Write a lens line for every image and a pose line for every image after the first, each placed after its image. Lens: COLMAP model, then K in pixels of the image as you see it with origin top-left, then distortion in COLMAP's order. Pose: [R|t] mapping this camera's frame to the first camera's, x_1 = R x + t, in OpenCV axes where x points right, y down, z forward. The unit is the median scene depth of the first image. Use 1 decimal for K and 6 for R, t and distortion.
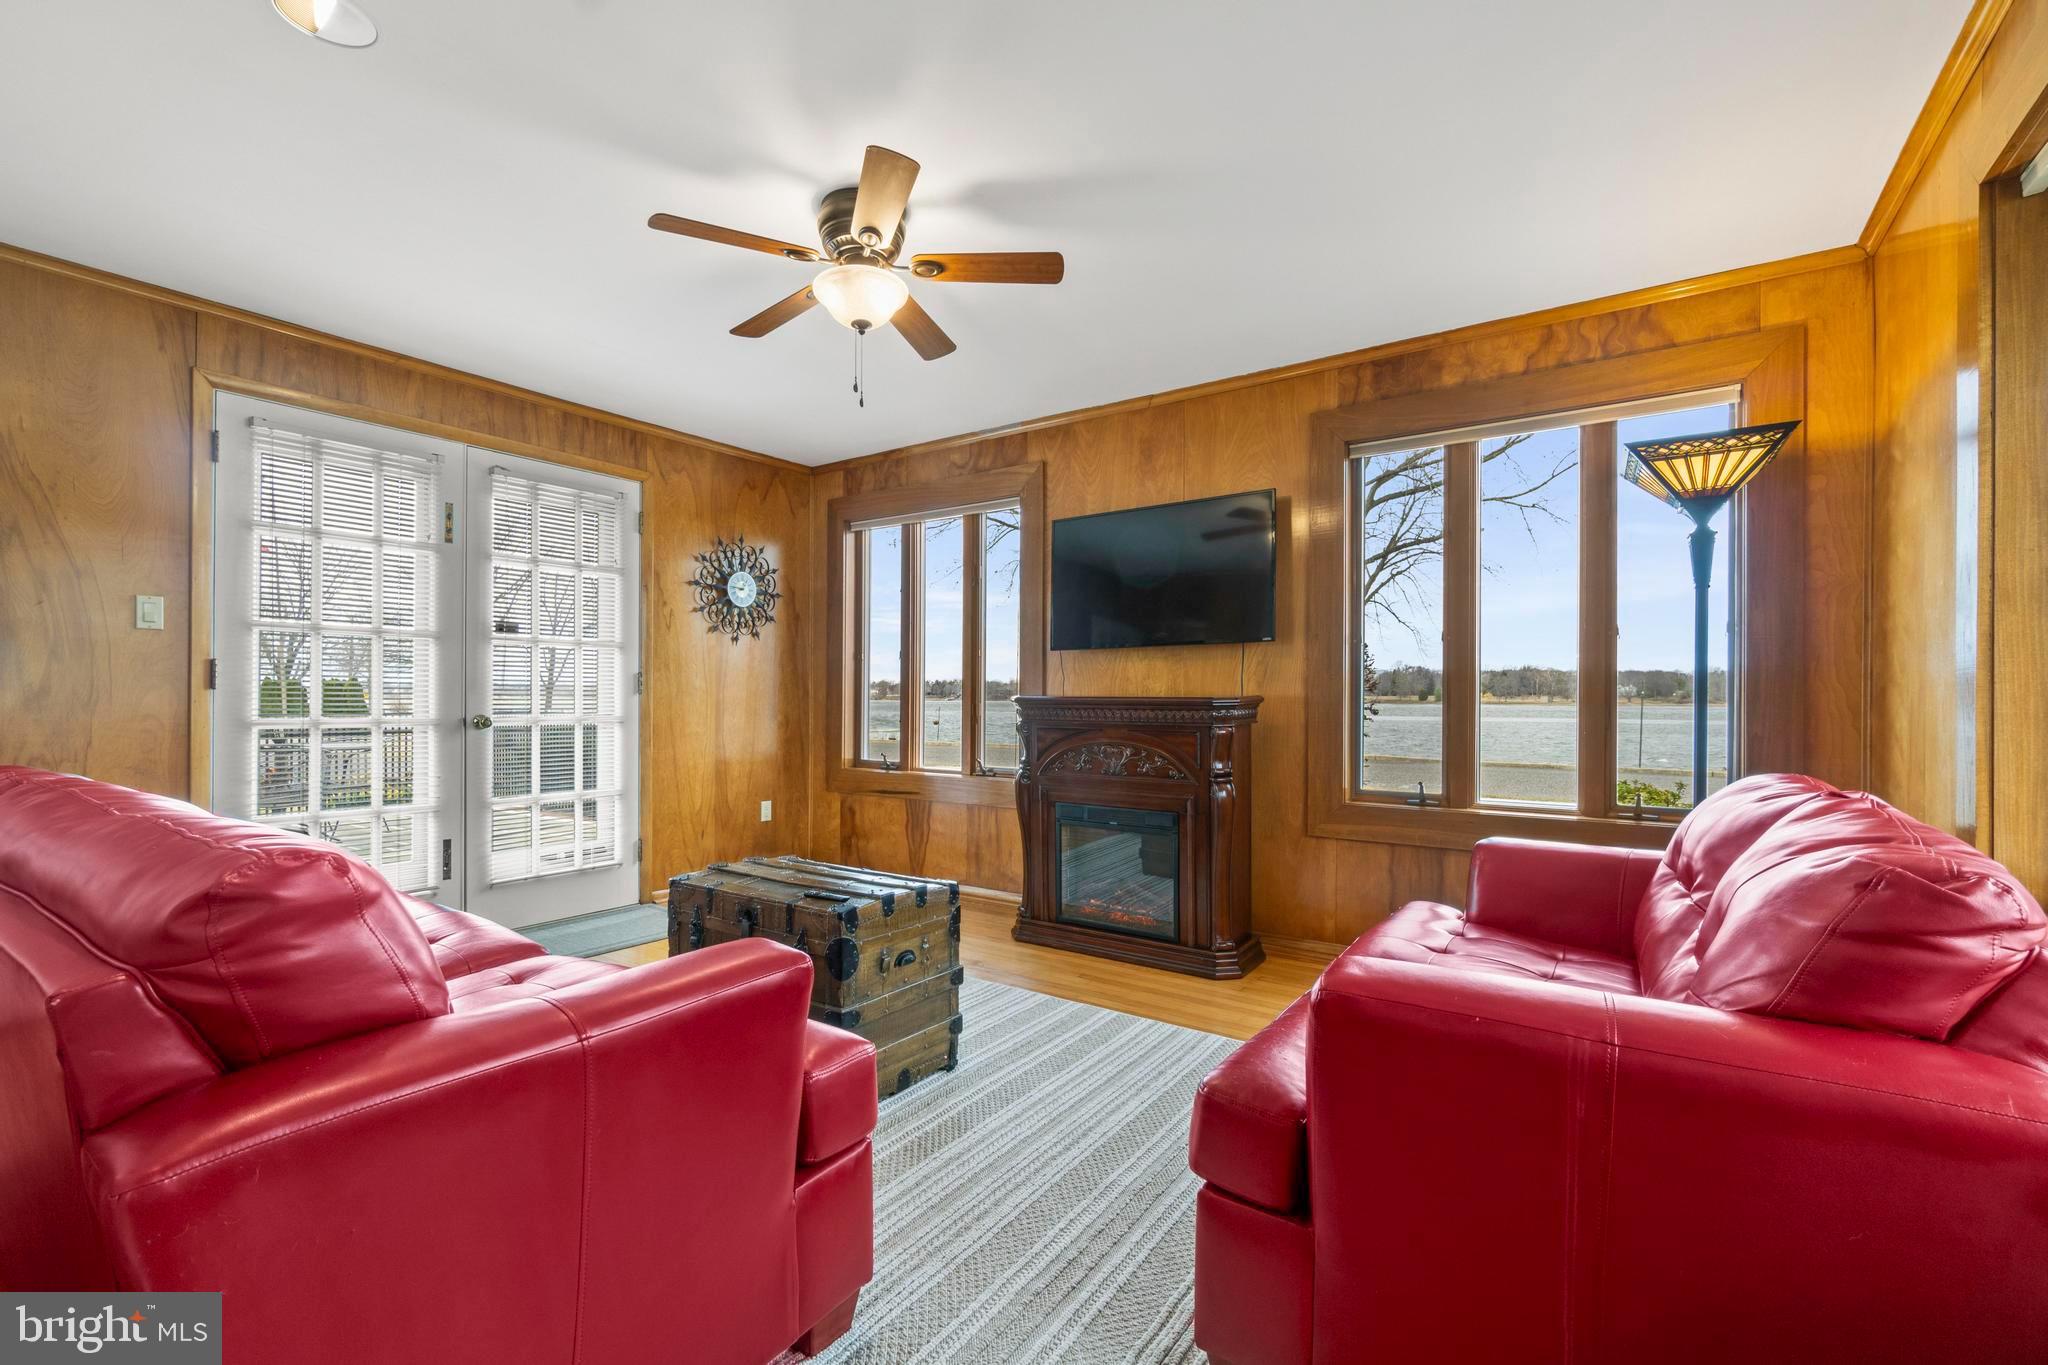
lens RADIAL K [[887.1, 0, 1017.6], [0, 887.1, 688.6], [0, 0, 1]] dist [-0.006922, 0.001560]
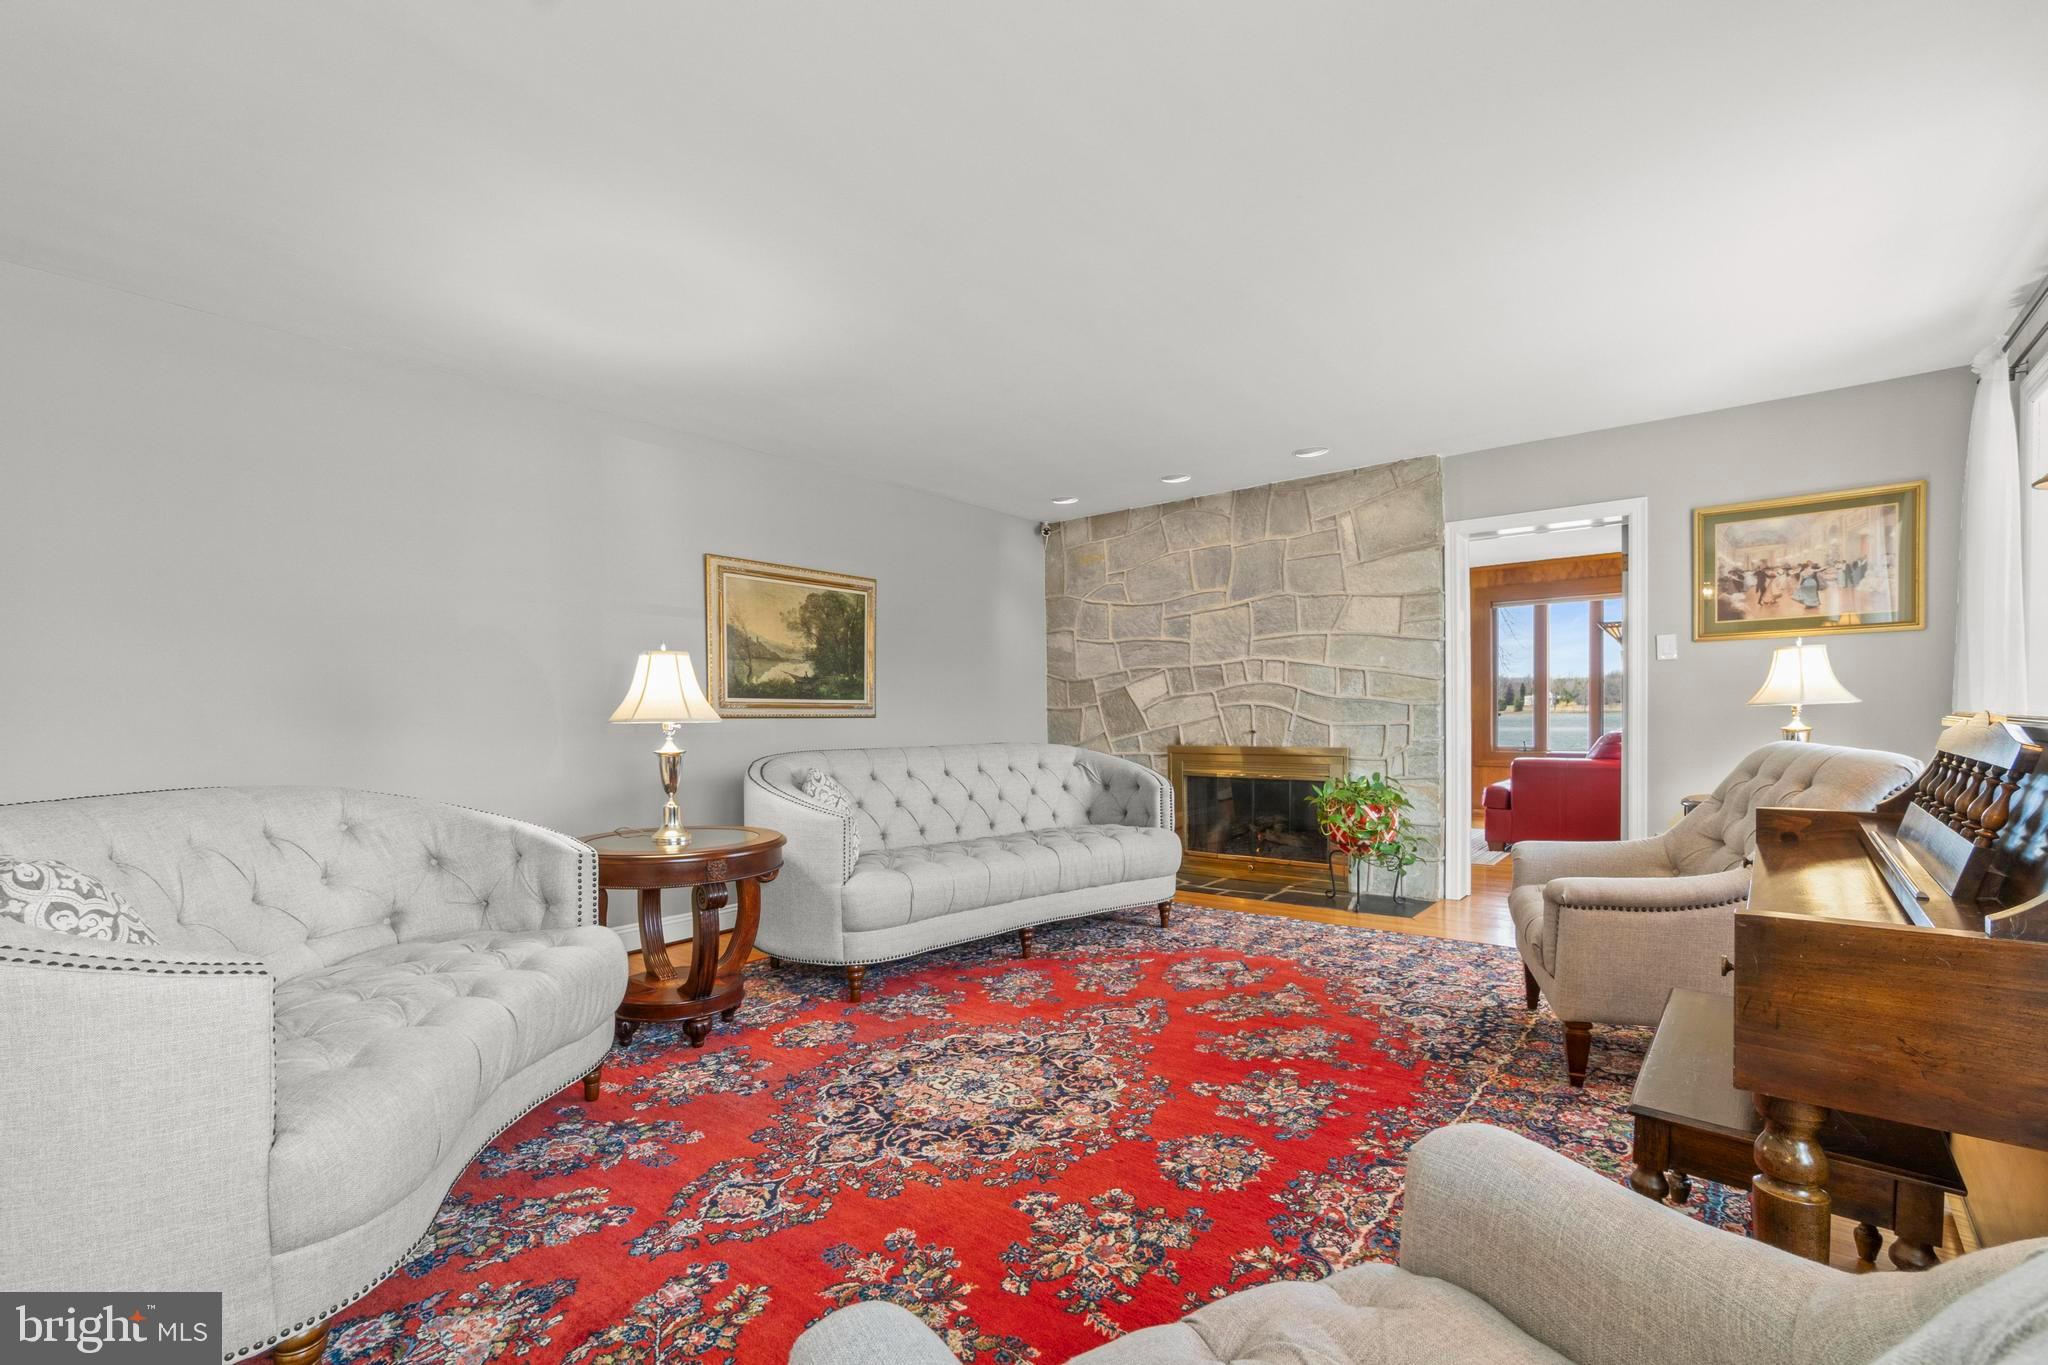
lens RADIAL K [[887.1, 0, 1028.5], [0, 887.1, 698.1], [0, 0, 1]] dist [-0.006922, 0.001560]
pose [[0.998348, 0.002066, -0.057426, -0.783941], [-0.001484, 0.999947, 0.010178, -0.044773], [0.057444, -0.010076, 0.998298, -1.552942]]
